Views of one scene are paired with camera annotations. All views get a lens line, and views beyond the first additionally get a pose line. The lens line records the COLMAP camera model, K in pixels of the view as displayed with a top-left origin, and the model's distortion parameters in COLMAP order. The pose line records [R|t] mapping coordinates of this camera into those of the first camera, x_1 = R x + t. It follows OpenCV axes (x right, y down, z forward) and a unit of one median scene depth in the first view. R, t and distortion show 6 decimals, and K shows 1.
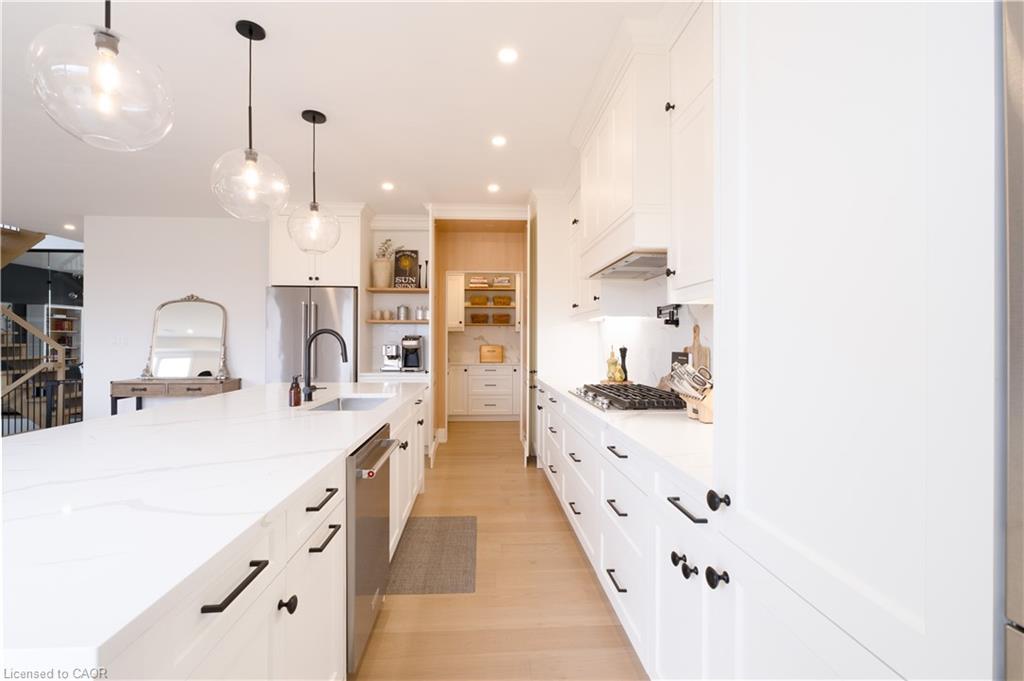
lens RADIAL K [[442.3, 0, 512.1], [0, 442.3, 334.1], [0, 0, 1]] dist [0.001770, 0.000485]
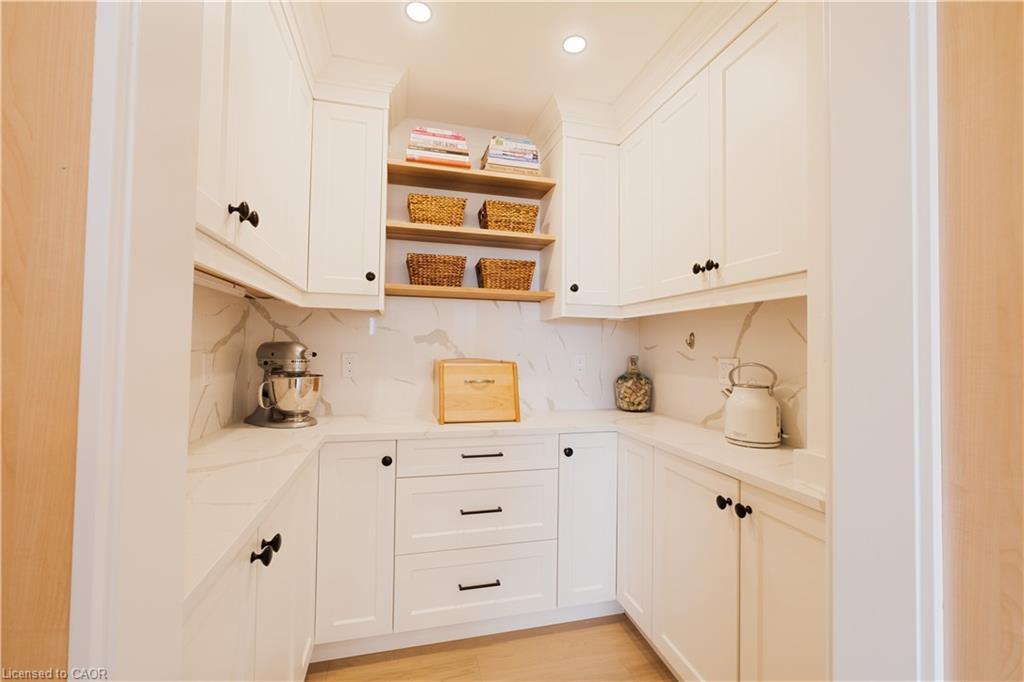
lens RADIAL K [[393.6, 0, 512.0], [0, 393.6, 341.0], [0, 0, 1]] dist [-0.000801, -0.000058]
pose [[0.977731, 0.021737, 0.208732, -0.081094], [-0.019646, 0.999734, -0.012086, 0.015043], [-0.208940, 0.007716, 0.977898, 0.750179]]
